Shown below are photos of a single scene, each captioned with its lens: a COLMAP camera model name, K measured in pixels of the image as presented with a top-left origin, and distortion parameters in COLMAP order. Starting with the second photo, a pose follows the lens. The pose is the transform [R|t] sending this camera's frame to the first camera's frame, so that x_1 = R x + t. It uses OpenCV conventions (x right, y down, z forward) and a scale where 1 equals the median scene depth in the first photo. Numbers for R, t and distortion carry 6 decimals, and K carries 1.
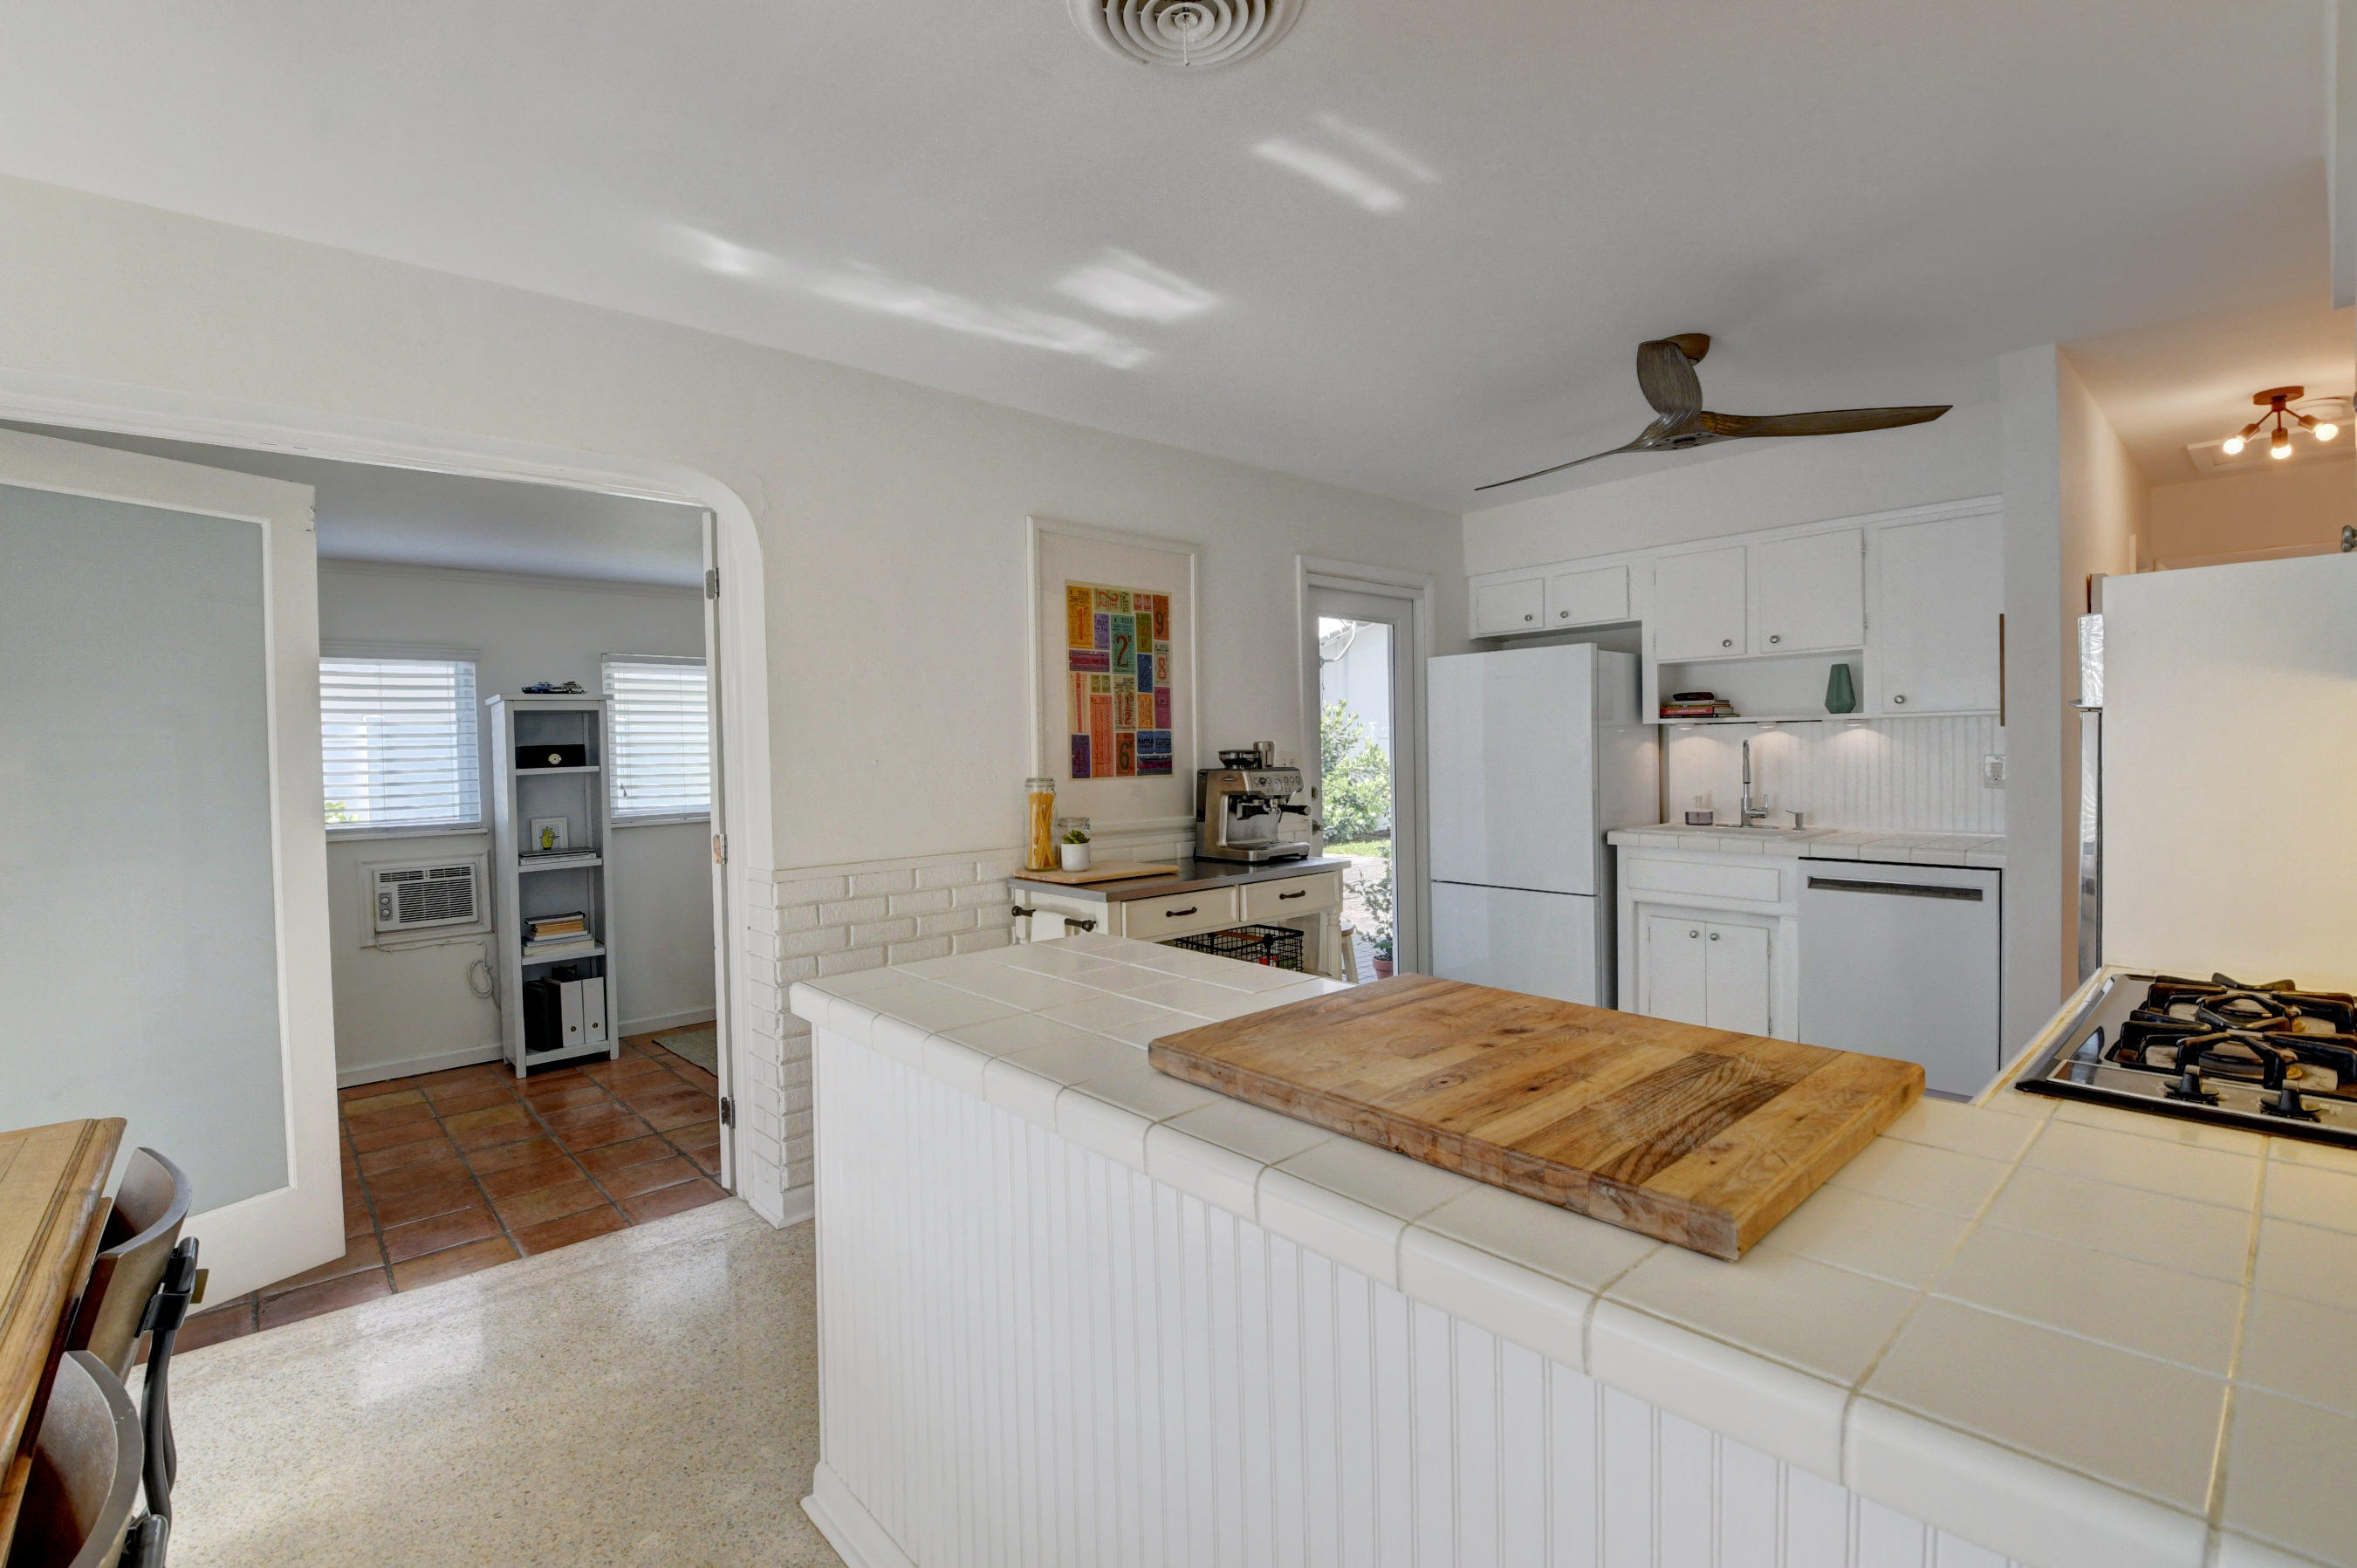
lens RADIAL K [[1034.9, 0, 1163.0], [0, 1034.9, 773.5], [0, 0, 1]] dist [0.000699, -0.015867]
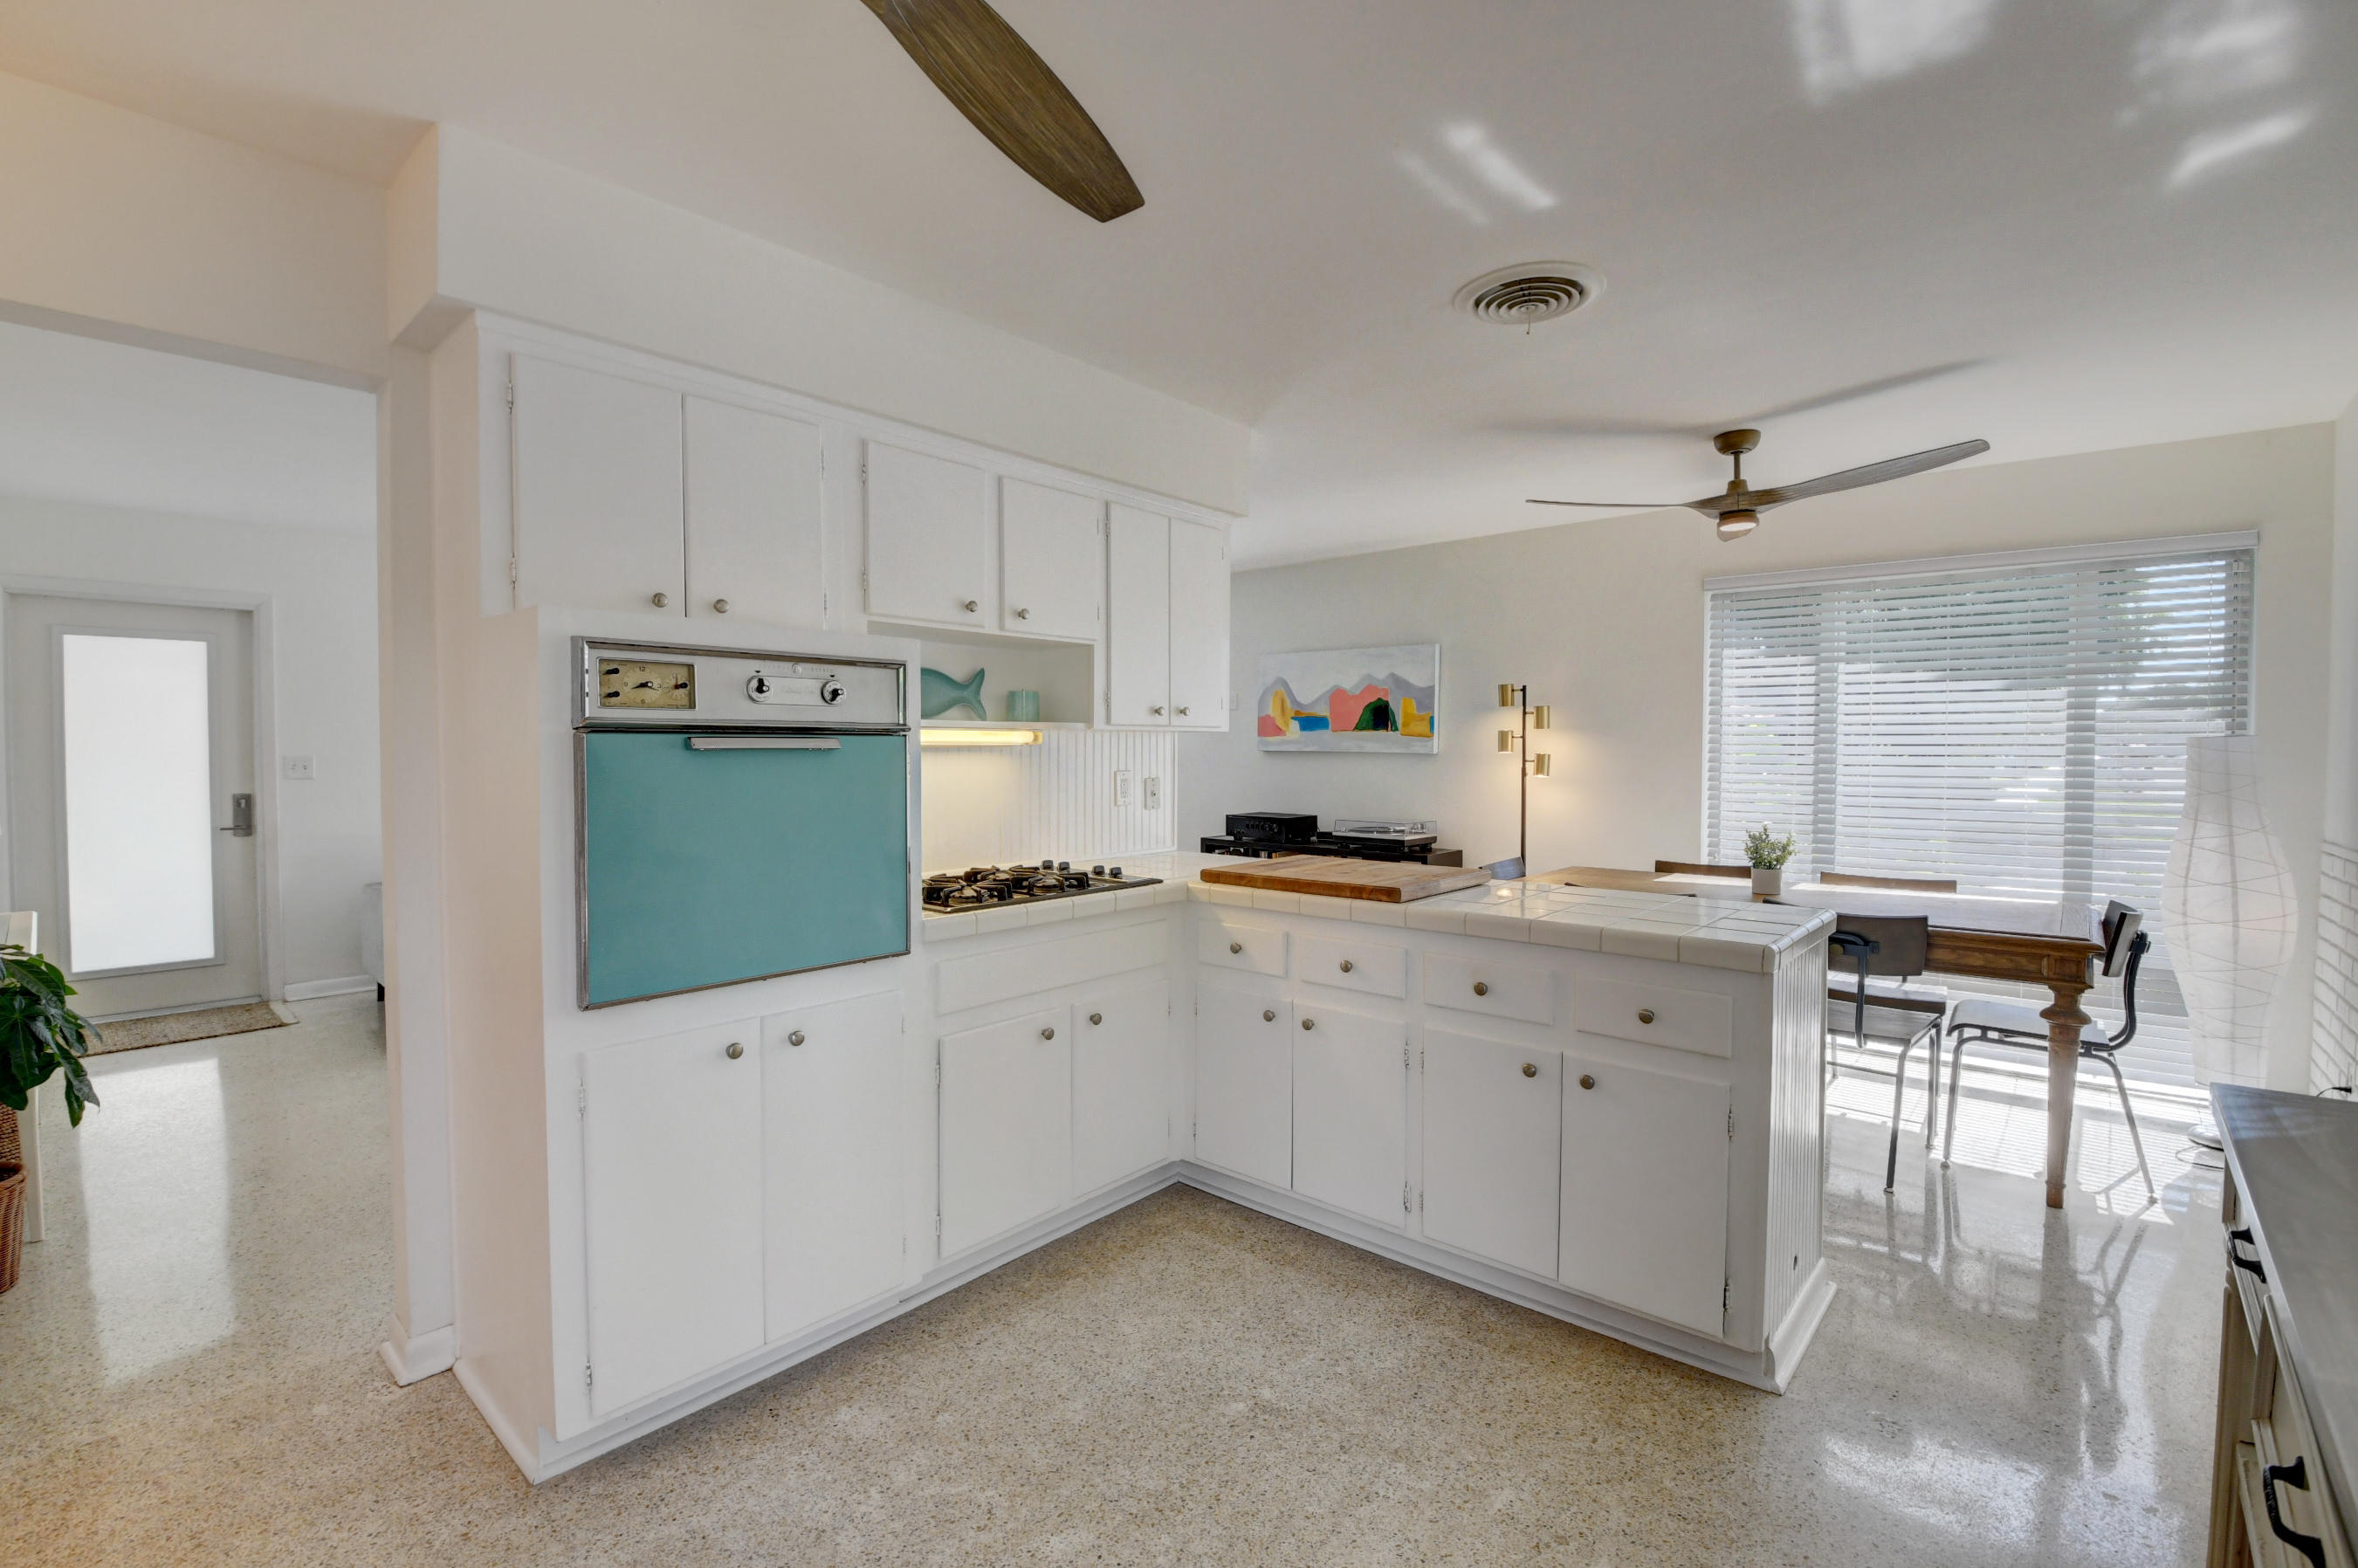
lens RADIAL K [[1035.4, 0, 1168.7], [0, 1035.4, 779.3], [0, 0, 1]] dist [0.000699, -0.015867]
pose [[-0.992169, 0.023311, -0.122705, 0.291456], [0.016784, 0.998402, 0.053962, -0.027673], [0.123767, 0.051480, -0.990975, 0.930707]]
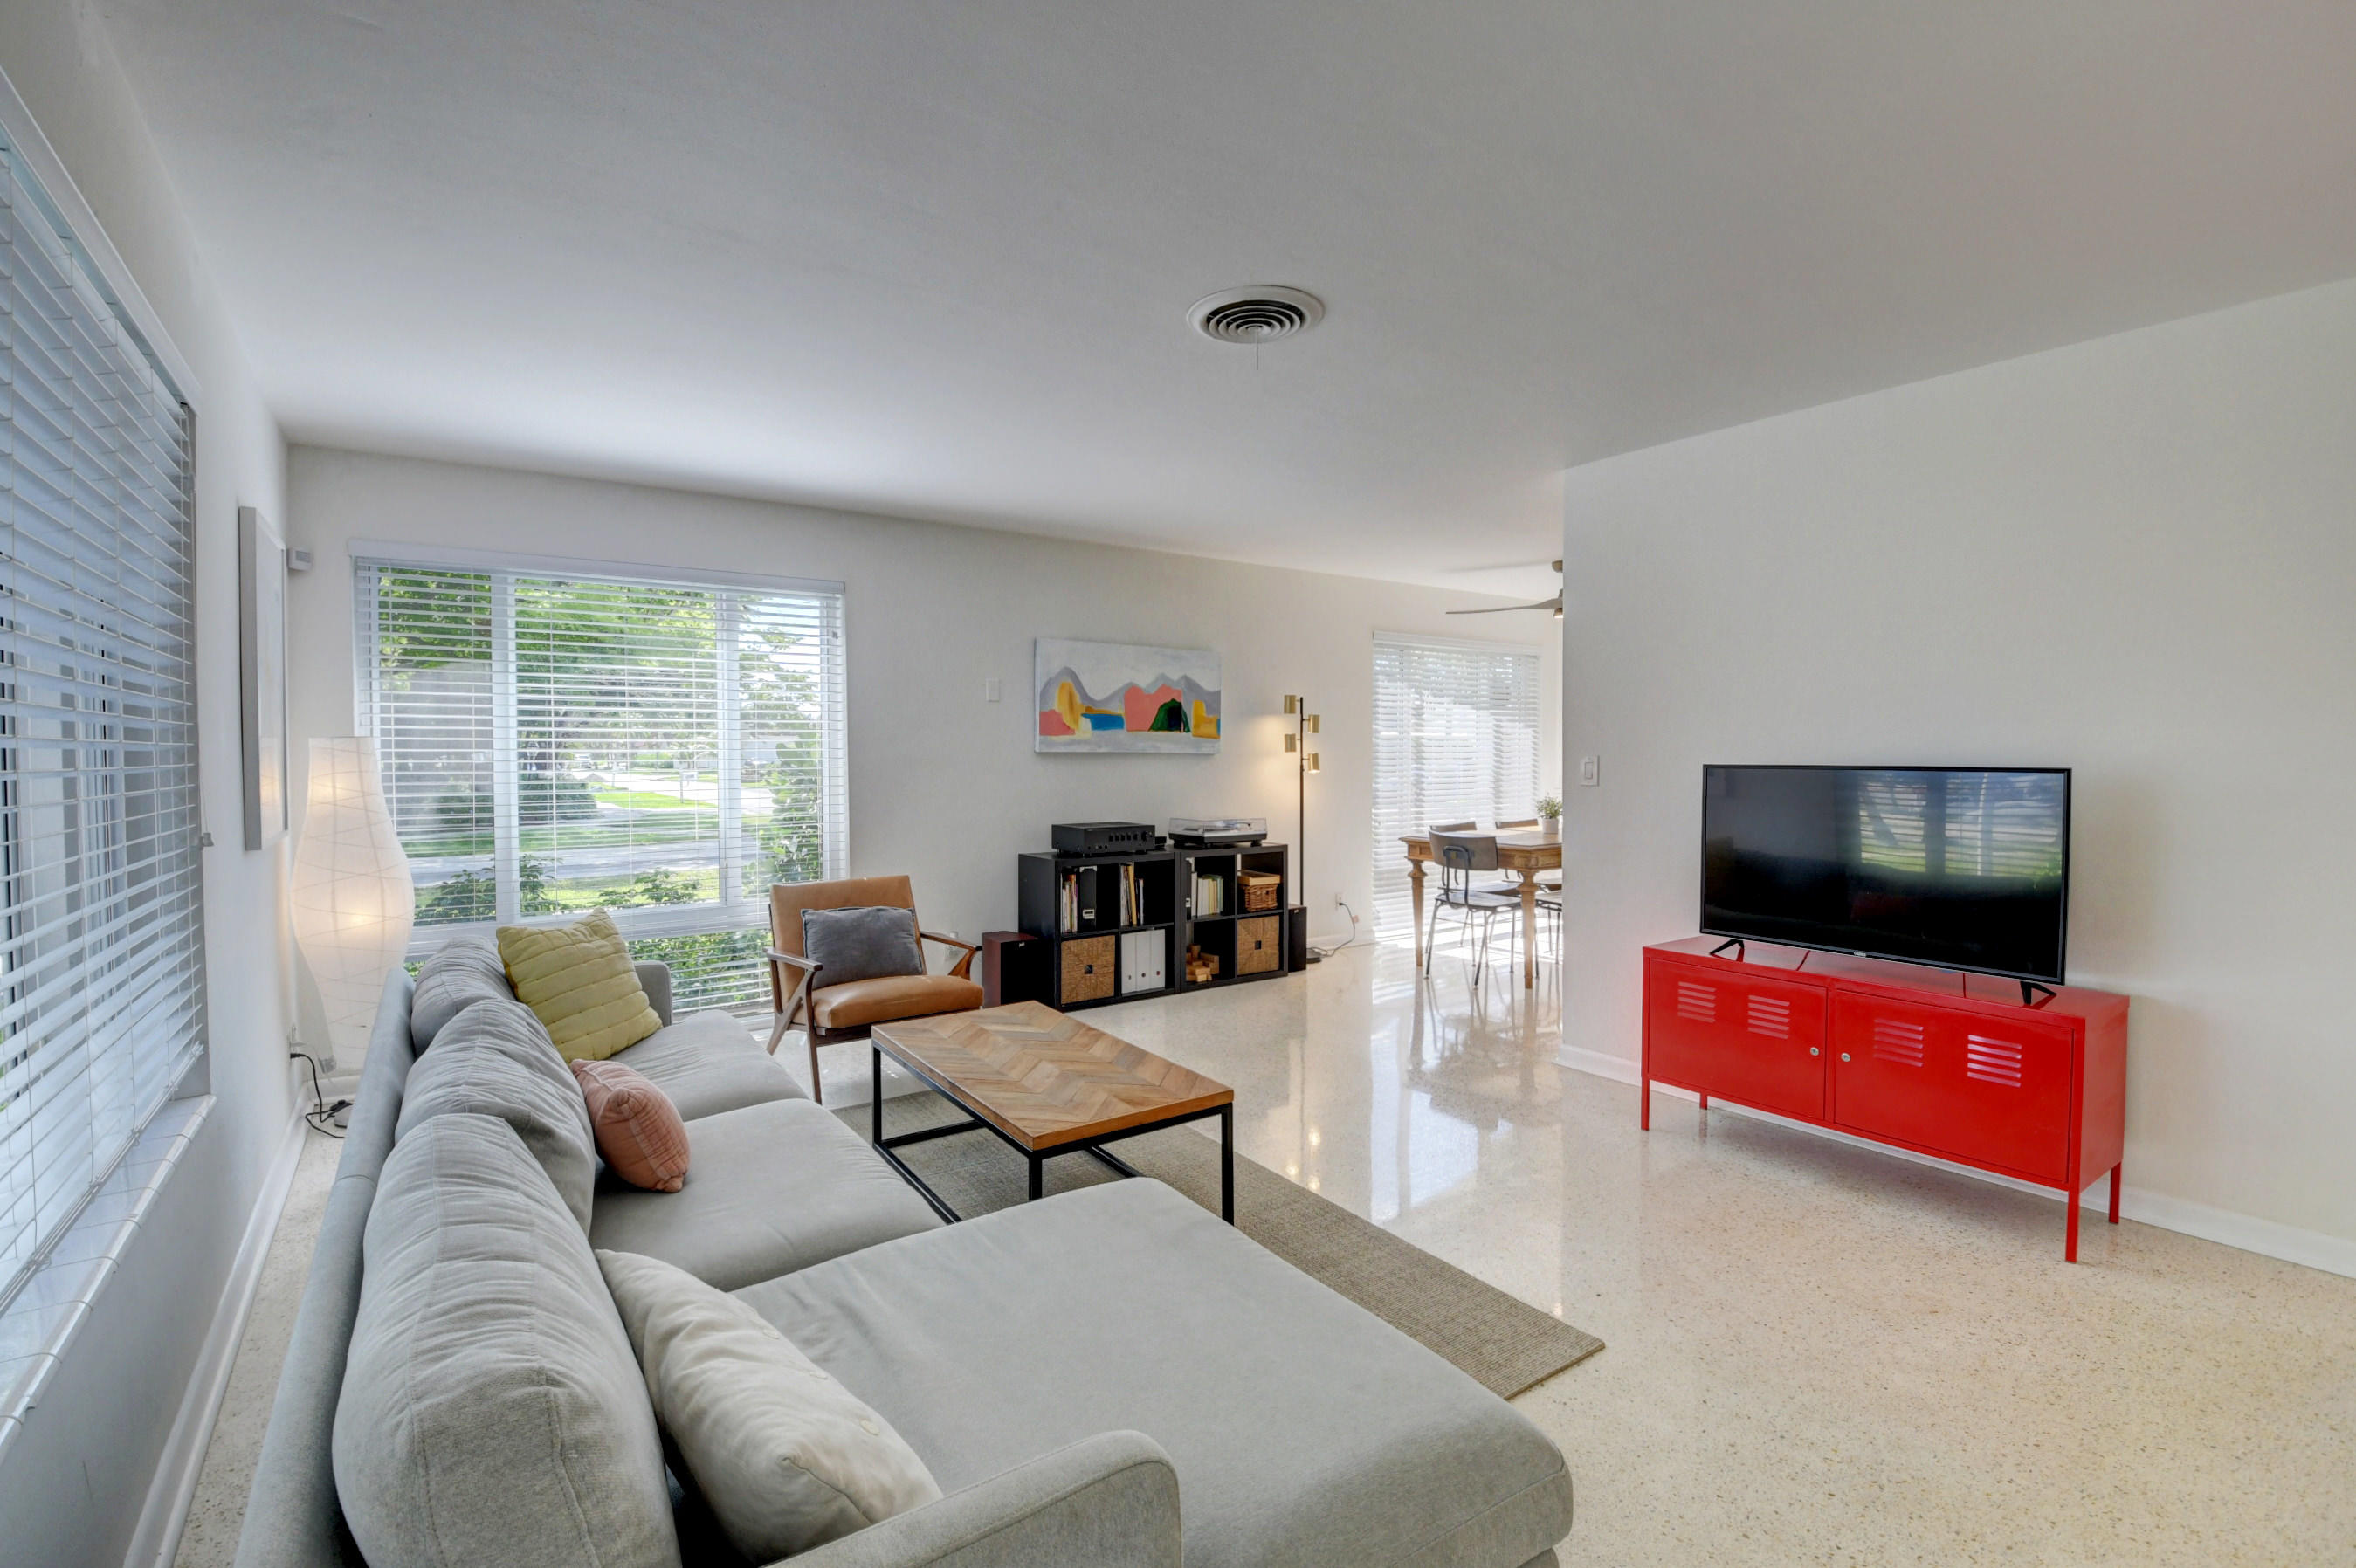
lens RADIAL K [[1034.4, 0, 1179.9], [0, 1034.4, 774.5], [0, 0, 1]] dist [0.000699, -0.015867]
pose [[-0.103454, 0.042781, -0.993714, 1.214706], [-0.016858, 0.998856, 0.044757, -0.017645], [0.994491, 0.021382, -0.102615, -0.247993]]
